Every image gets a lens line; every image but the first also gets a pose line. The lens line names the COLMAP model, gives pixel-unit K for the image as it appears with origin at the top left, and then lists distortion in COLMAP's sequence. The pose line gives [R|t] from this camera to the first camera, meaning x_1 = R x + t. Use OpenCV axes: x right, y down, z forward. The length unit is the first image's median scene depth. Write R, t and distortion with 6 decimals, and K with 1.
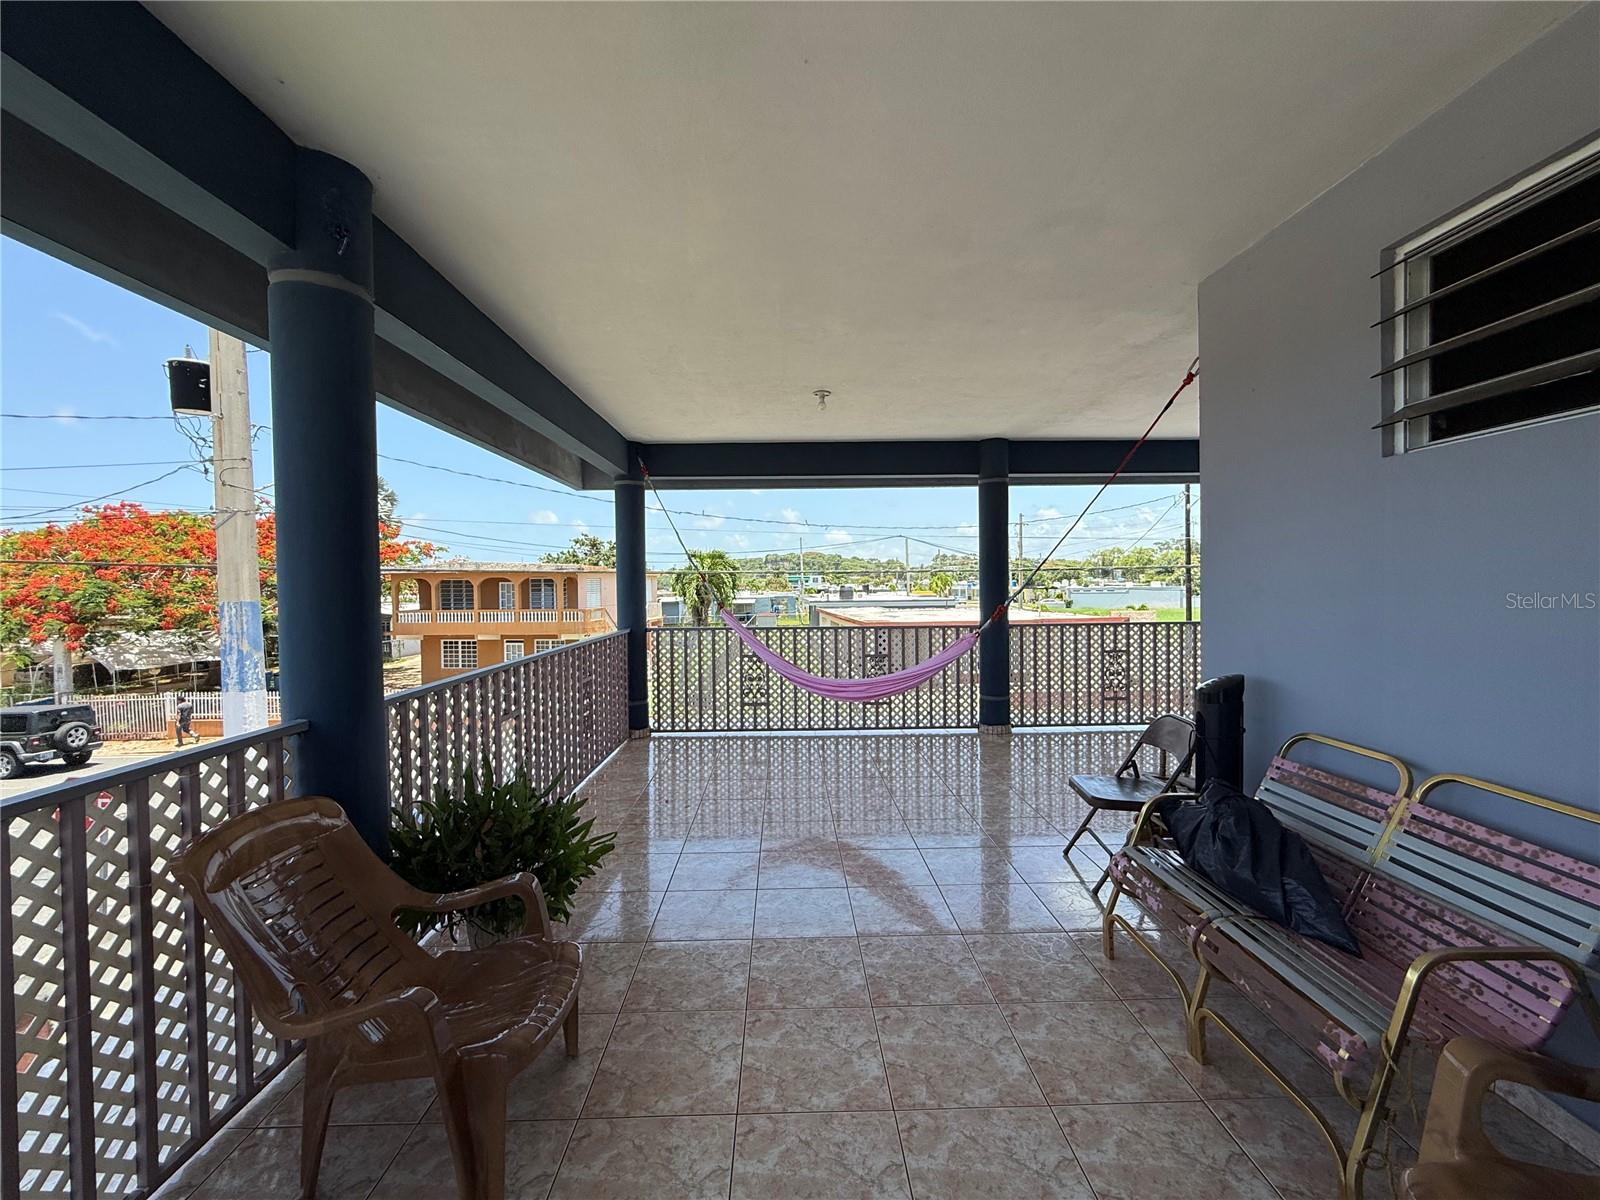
lens RADIAL K [[634.1, 0, 809.0], [0, 634.1, 589.3], [0, 0, 1]] dist [0.002761, 0.000526]
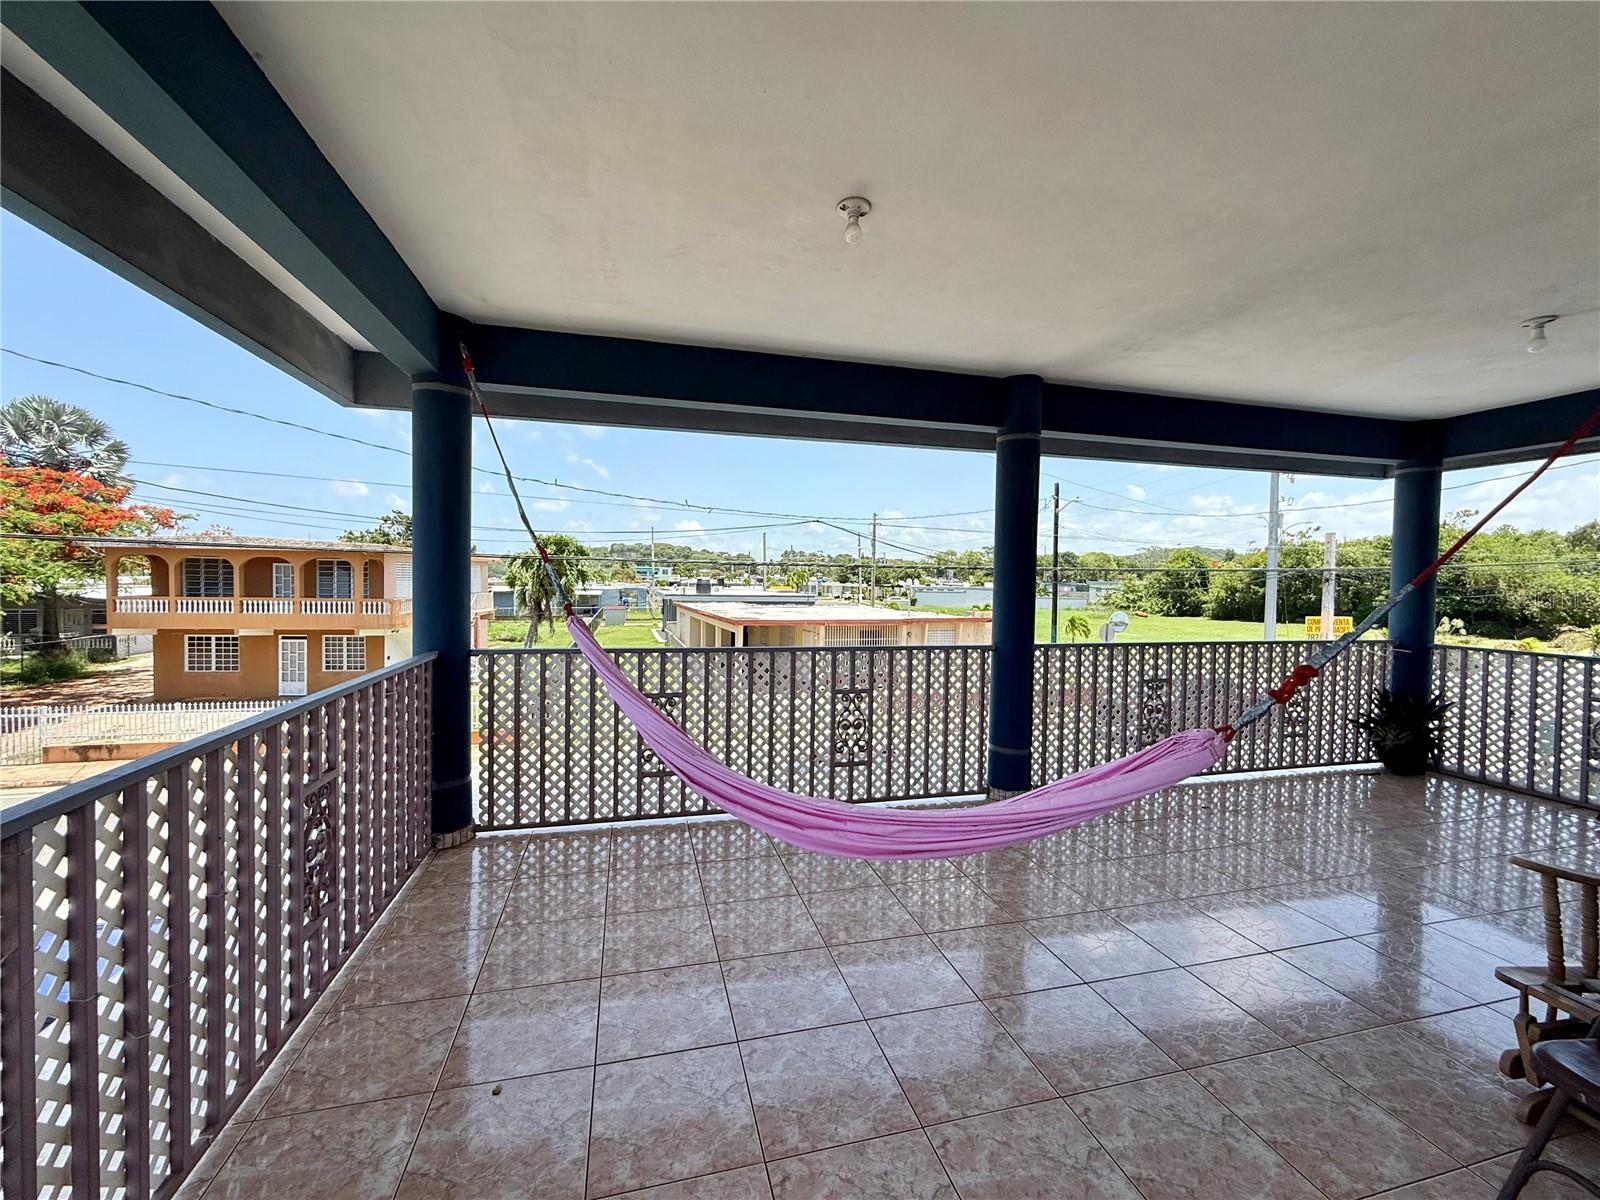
lens RADIAL K [[634.1, 0, 784.2], [0, 634.1, 608.7], [0, 0, 1]] dist [0.002761, 0.000526]
pose [[0.979501, 0.018010, 0.200634, -0.029014], [-0.026146, 0.998937, 0.037975, -0.000759], [-0.199737, -0.042442, 0.978930, 0.119639]]
